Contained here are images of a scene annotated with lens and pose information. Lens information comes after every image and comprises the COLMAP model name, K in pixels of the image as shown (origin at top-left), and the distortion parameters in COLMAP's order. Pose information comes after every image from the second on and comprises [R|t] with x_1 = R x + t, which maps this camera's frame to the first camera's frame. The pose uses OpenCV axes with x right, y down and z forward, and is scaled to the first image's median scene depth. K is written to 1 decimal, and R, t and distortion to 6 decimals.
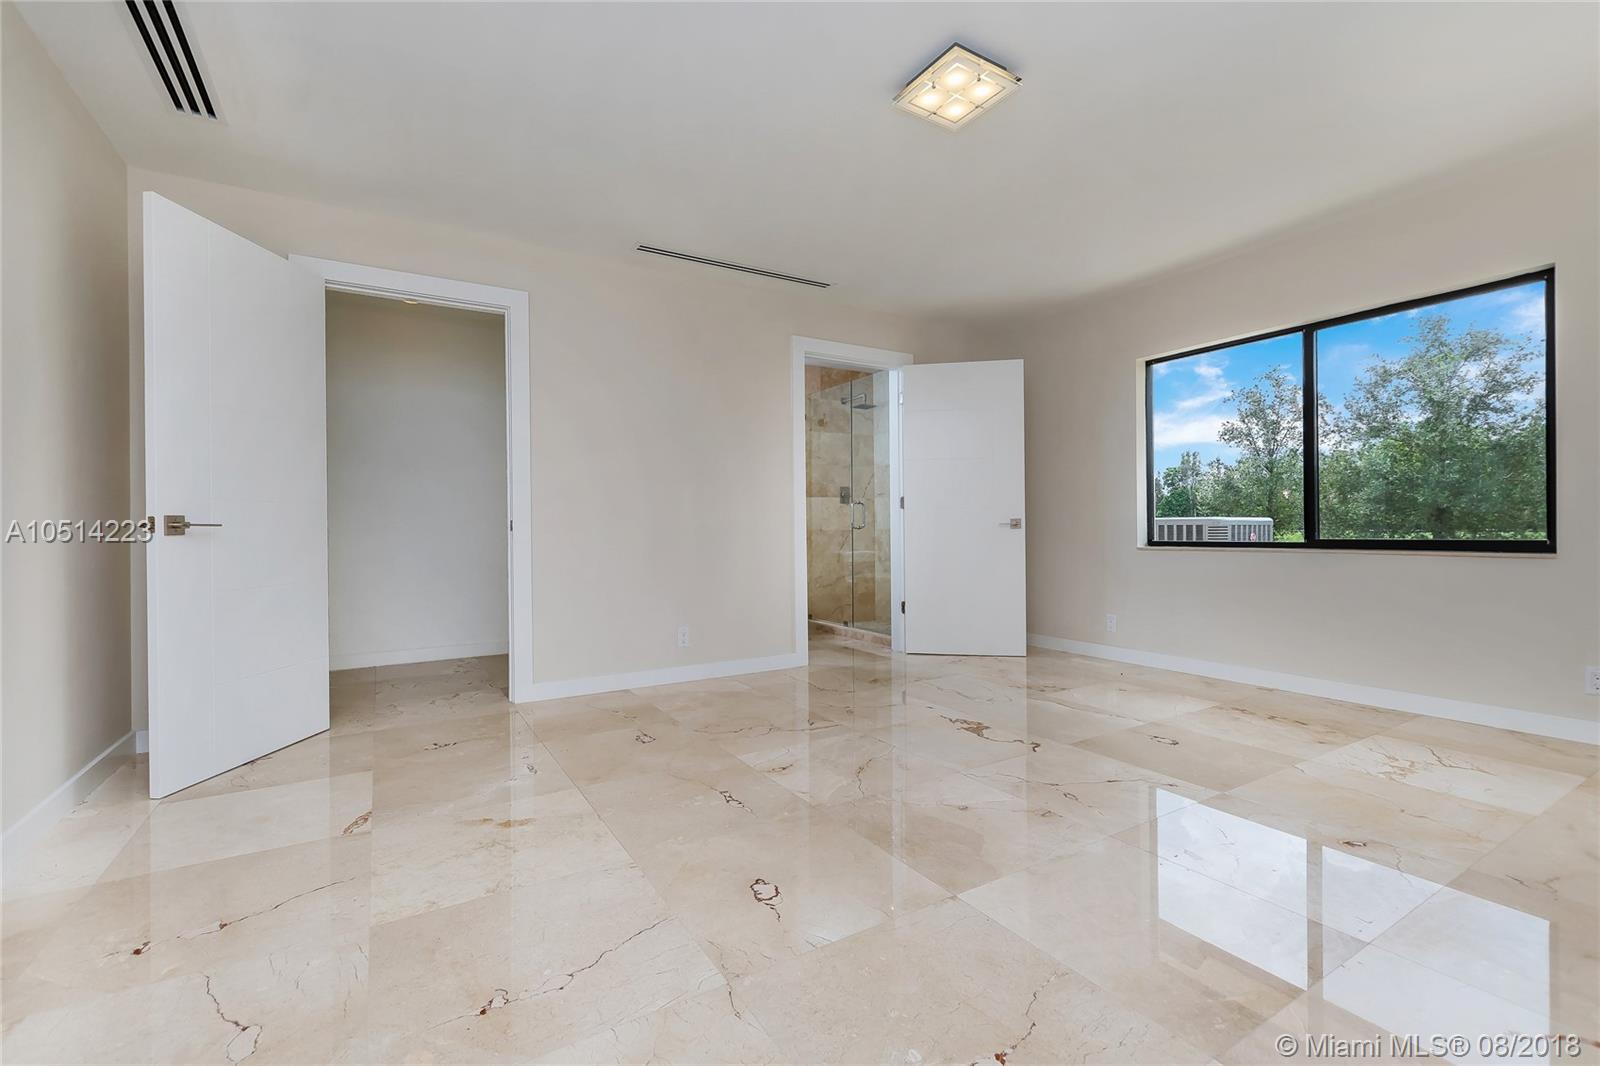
lens RADIAL K [[691.4, 0, 795.0], [0, 691.4, 534.3], [0, 0, 1]] dist [0.006714, -0.003798]
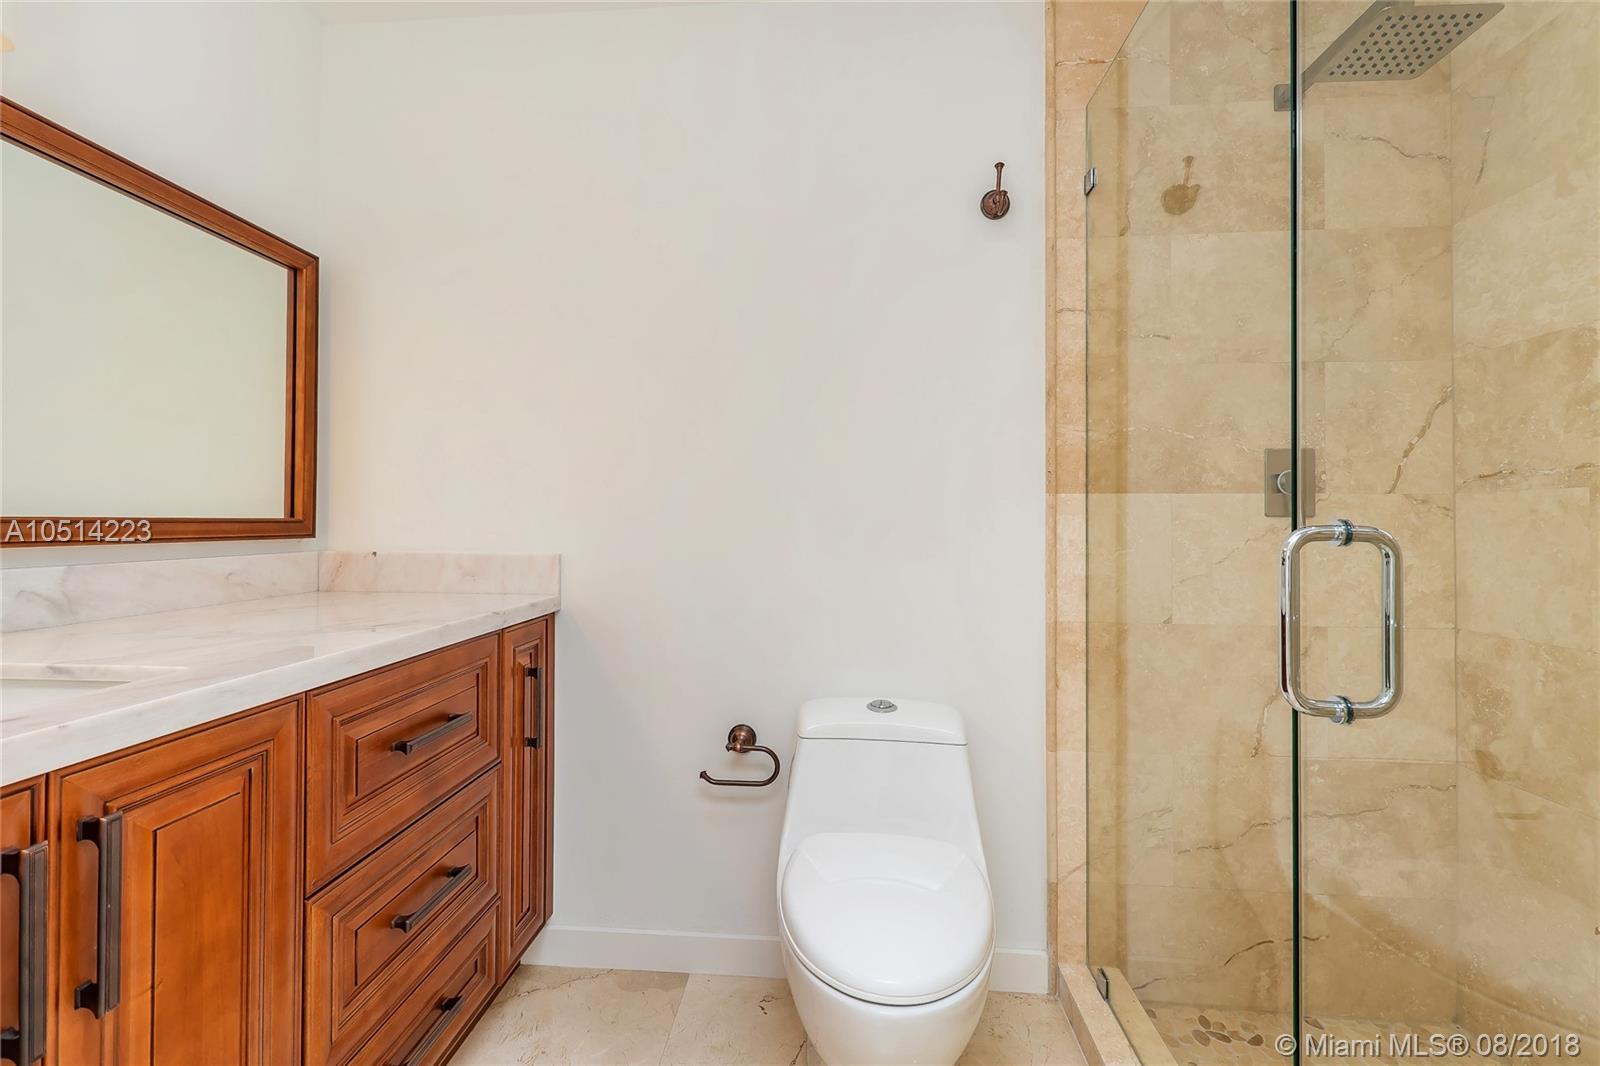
lens RADIAL K [[691.4, 0, 797.0], [0, 691.4, 526.3], [0, 0, 1]] dist [0.006714, -0.003798]
pose [[0.817554, 0.006272, -0.575818, 0.070875], [-0.011926, 0.999911, -0.006041, -0.037936], [0.575729, 0.011806, 0.817555, 0.709719]]
